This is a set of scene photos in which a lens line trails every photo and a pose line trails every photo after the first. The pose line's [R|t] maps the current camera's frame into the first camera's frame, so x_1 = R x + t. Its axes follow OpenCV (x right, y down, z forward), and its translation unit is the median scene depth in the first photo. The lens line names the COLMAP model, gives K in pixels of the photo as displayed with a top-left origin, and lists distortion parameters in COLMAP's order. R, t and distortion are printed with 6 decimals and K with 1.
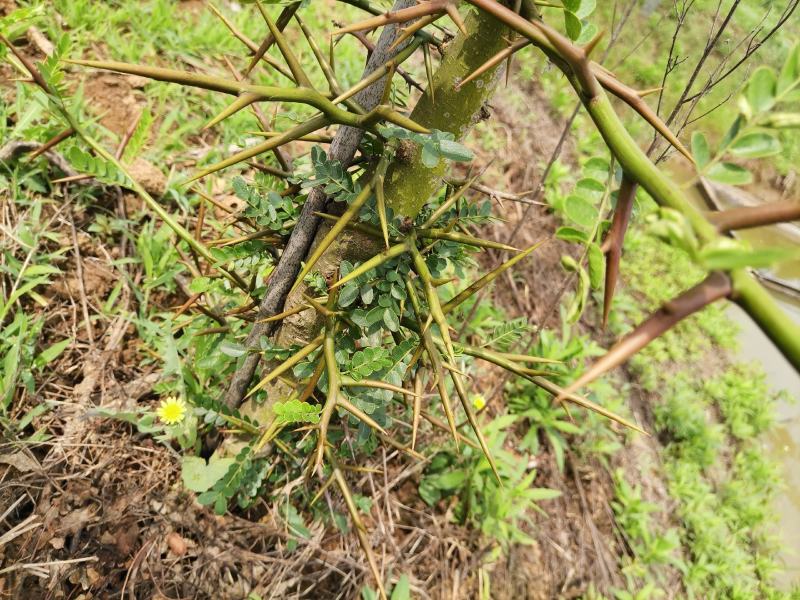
lens RADIAL K [[553.8, 0, 402.3], [0, 553.8, 298.7], [0, 0, 1]] dist [-0.061177, -0.001135]
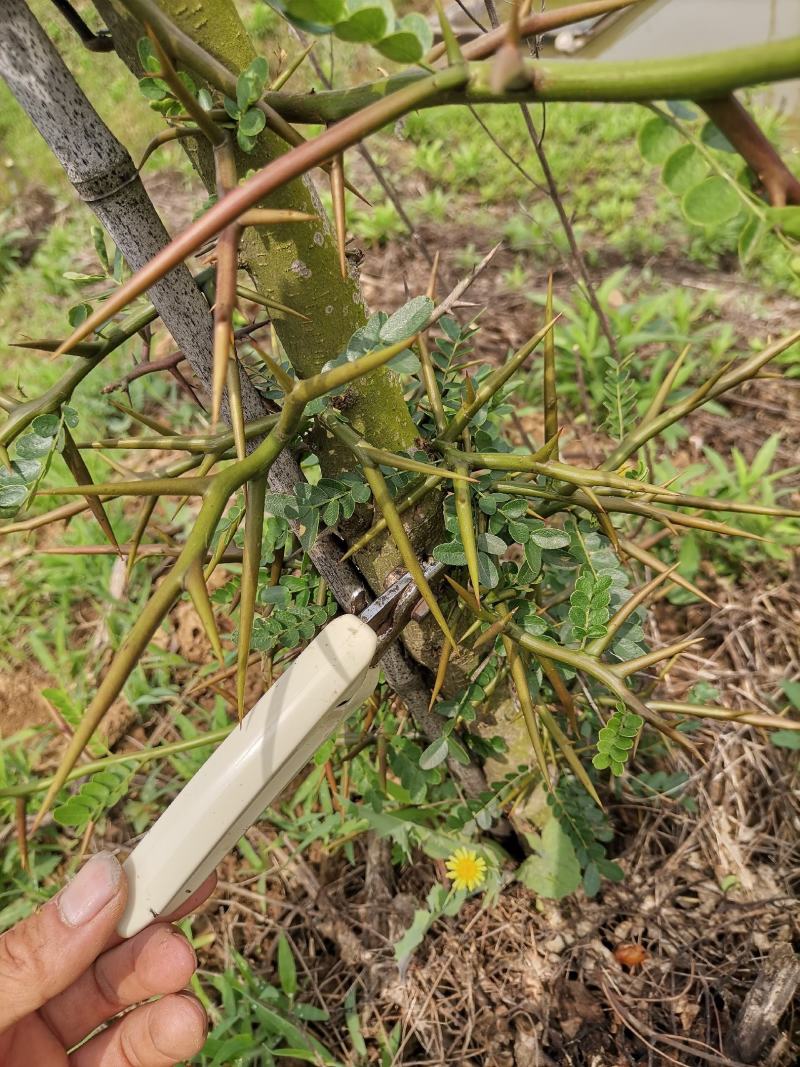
lens RADIAL K [[738.6, 0, 382.0], [0, 738.6, 534.6], [0, 0, 1]] dist [-0.061177, -0.001135]
pose [[0.494794, -0.867547, -0.050413, -0.049227], [0.868283, 0.491174, 0.069515, -0.140775], [-0.035546, -0.078169, 0.996306, 0.097636]]
